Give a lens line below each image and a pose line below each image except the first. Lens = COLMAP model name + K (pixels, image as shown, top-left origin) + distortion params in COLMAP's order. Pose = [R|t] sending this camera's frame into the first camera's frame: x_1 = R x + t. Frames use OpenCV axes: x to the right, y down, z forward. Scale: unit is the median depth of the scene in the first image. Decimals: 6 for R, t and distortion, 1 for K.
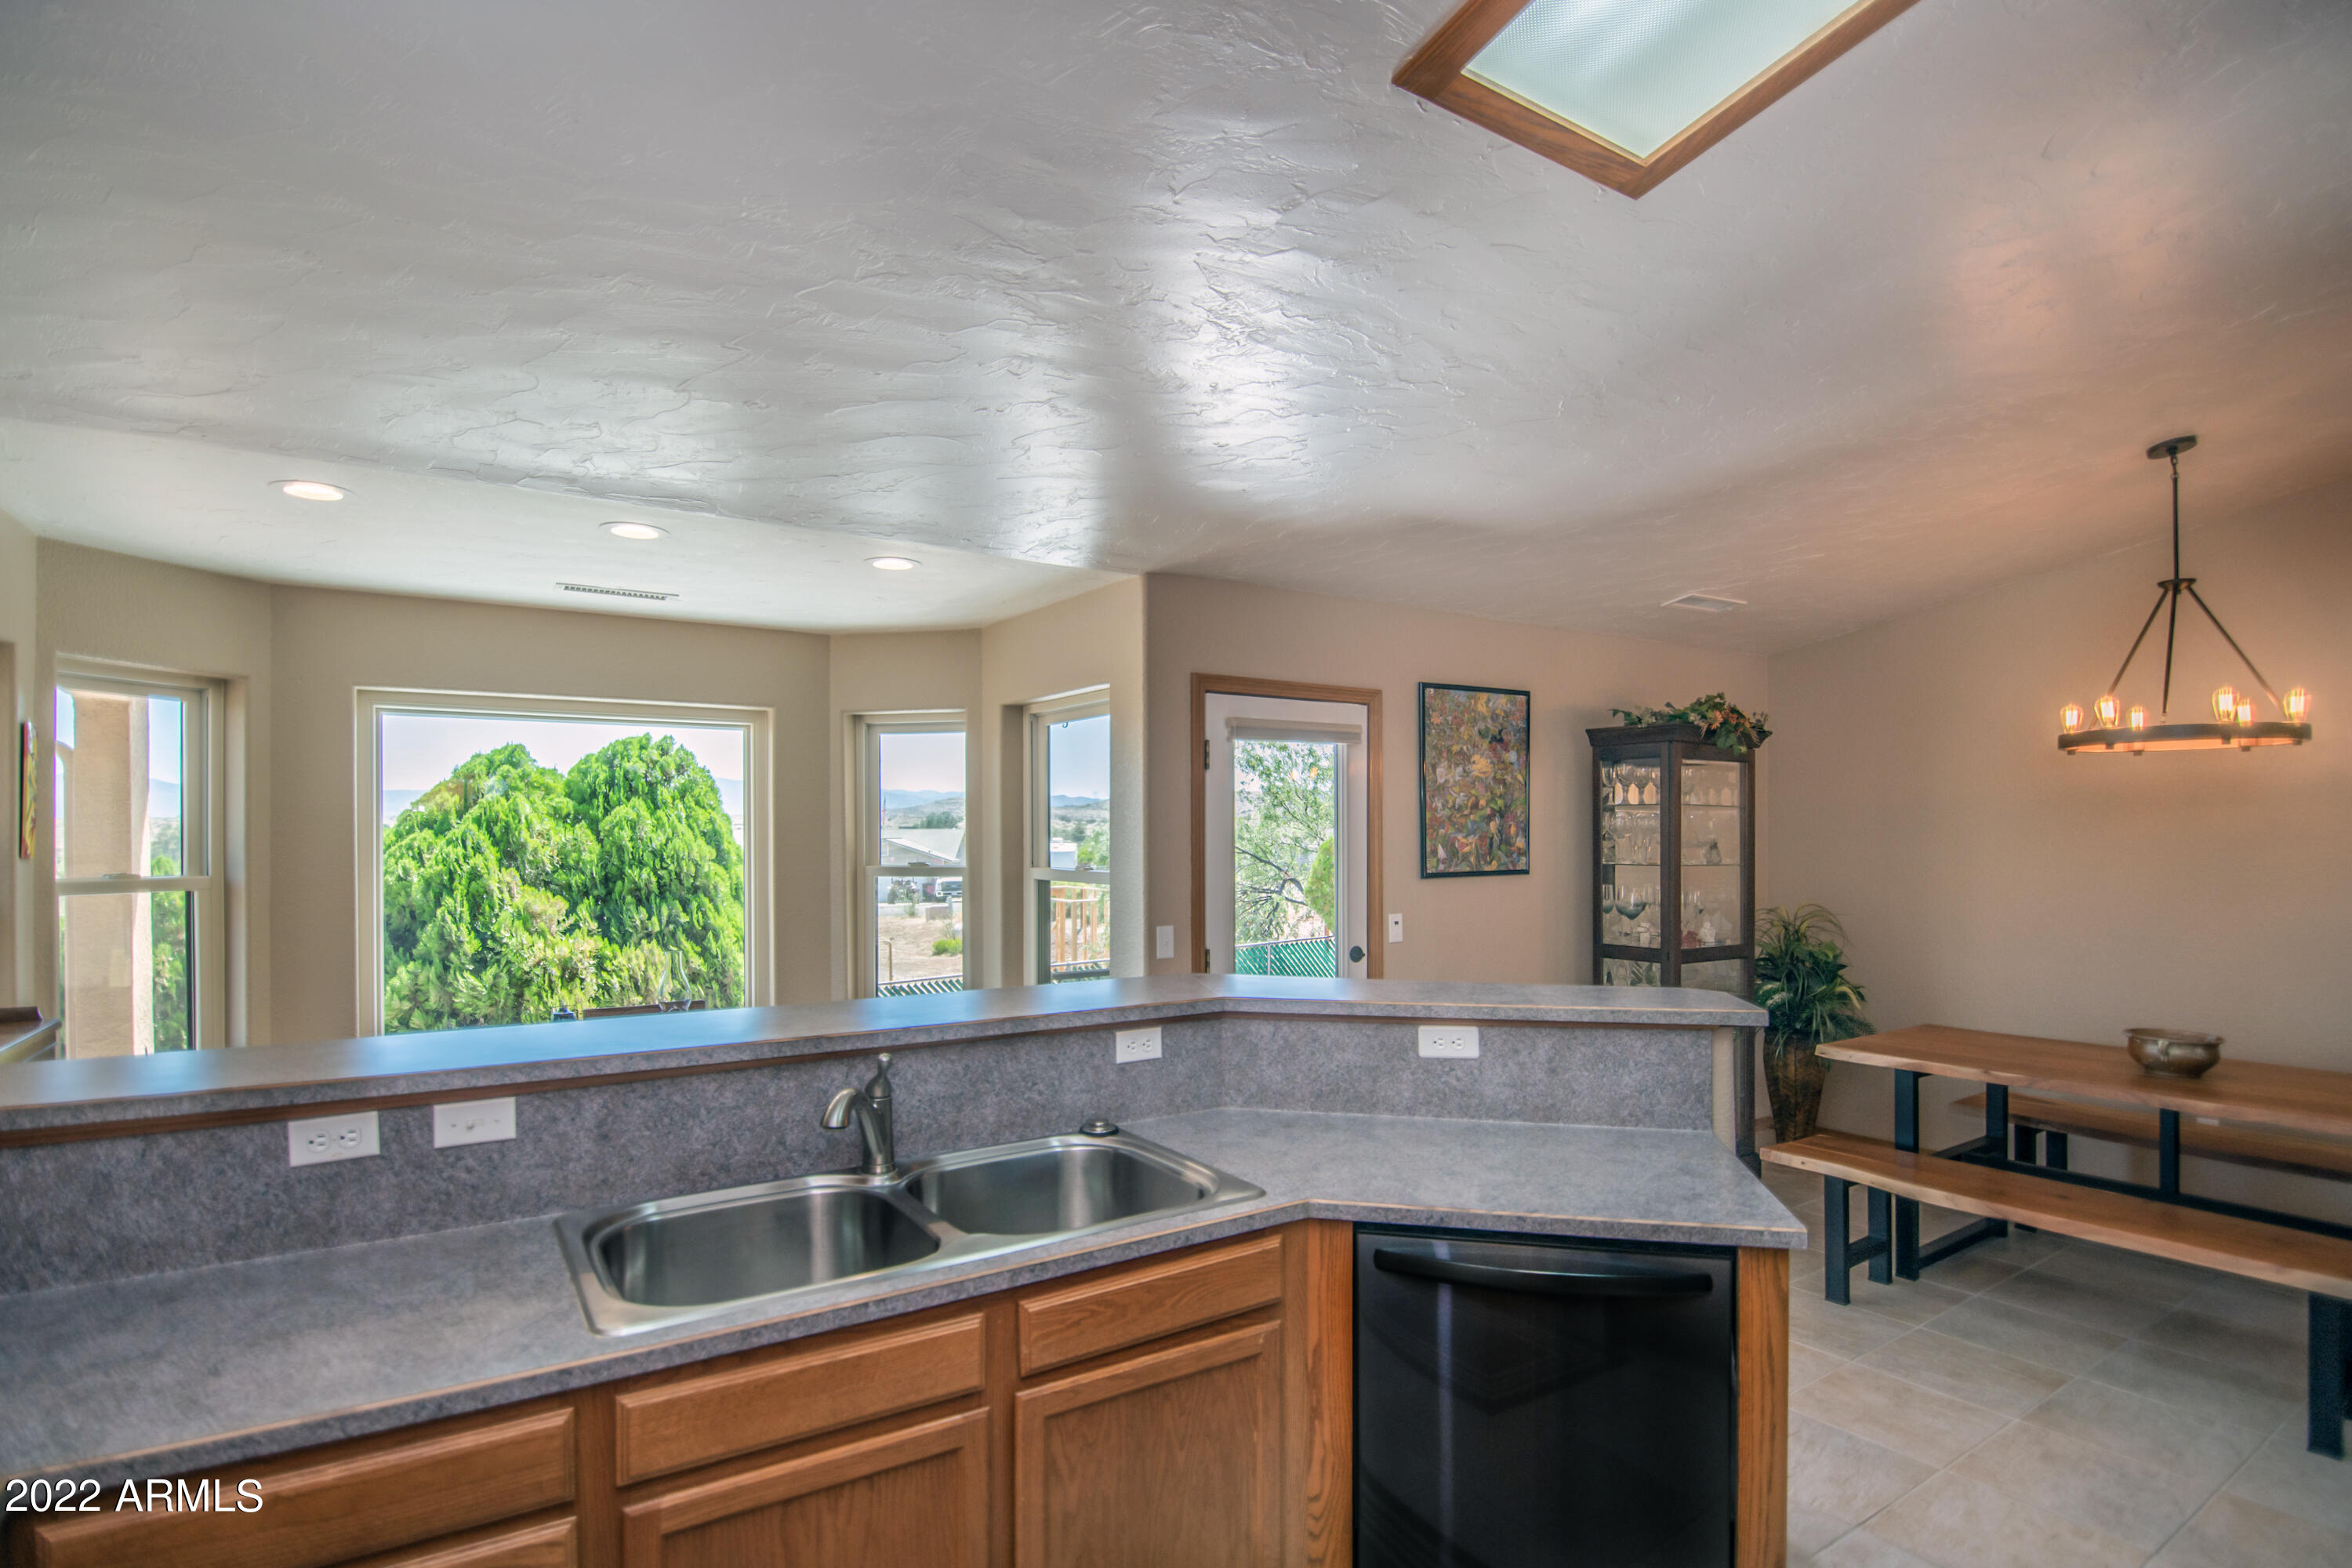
lens RADIAL K [[1106.2, 0, 1174.8], [0, 1106.2, 831.0], [0, 0, 1]] dist [-0.037172, 0.000001]
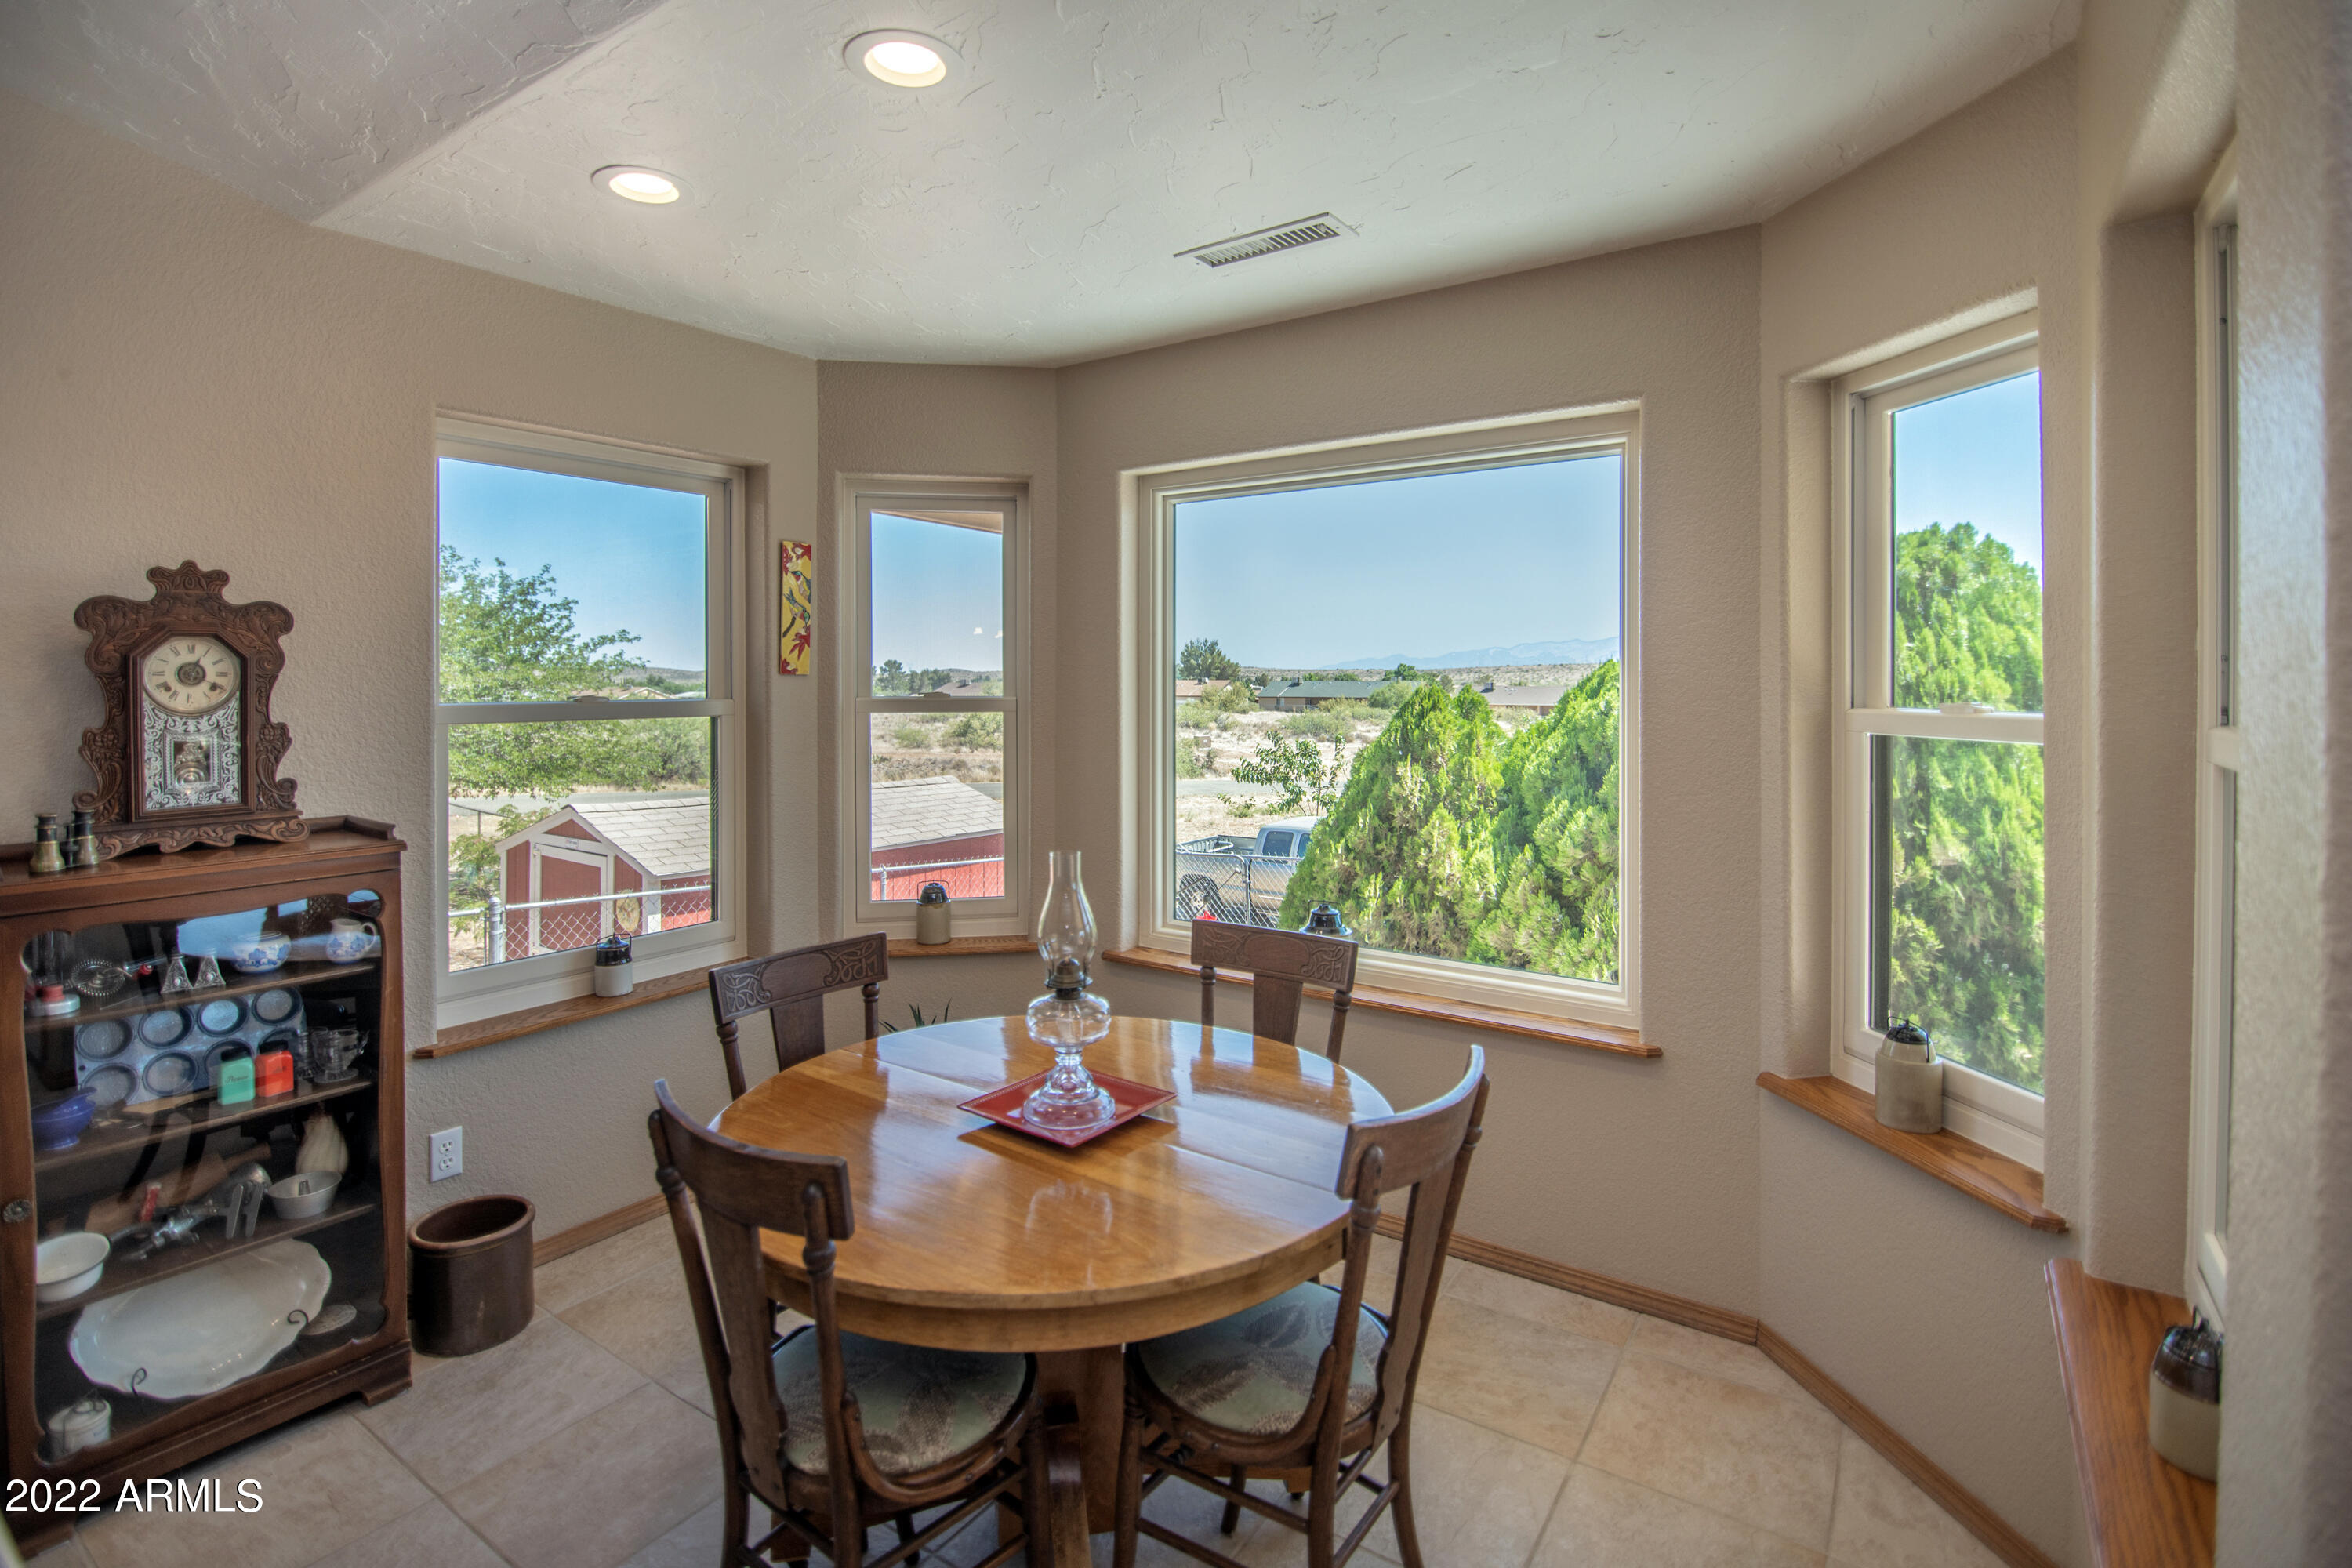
lens RADIAL K [[1125.2, 0, 1174.9], [0, 1125.2, 683.7], [0, 0, 1]] dist [-0.035344, 0.000080]
pose [[0.355862, 0.008351, -0.934501, 0.030765], [0.002668, 0.999947, 0.009952, 0.010521], [0.934535, -0.006035, 0.355821, 0.358856]]
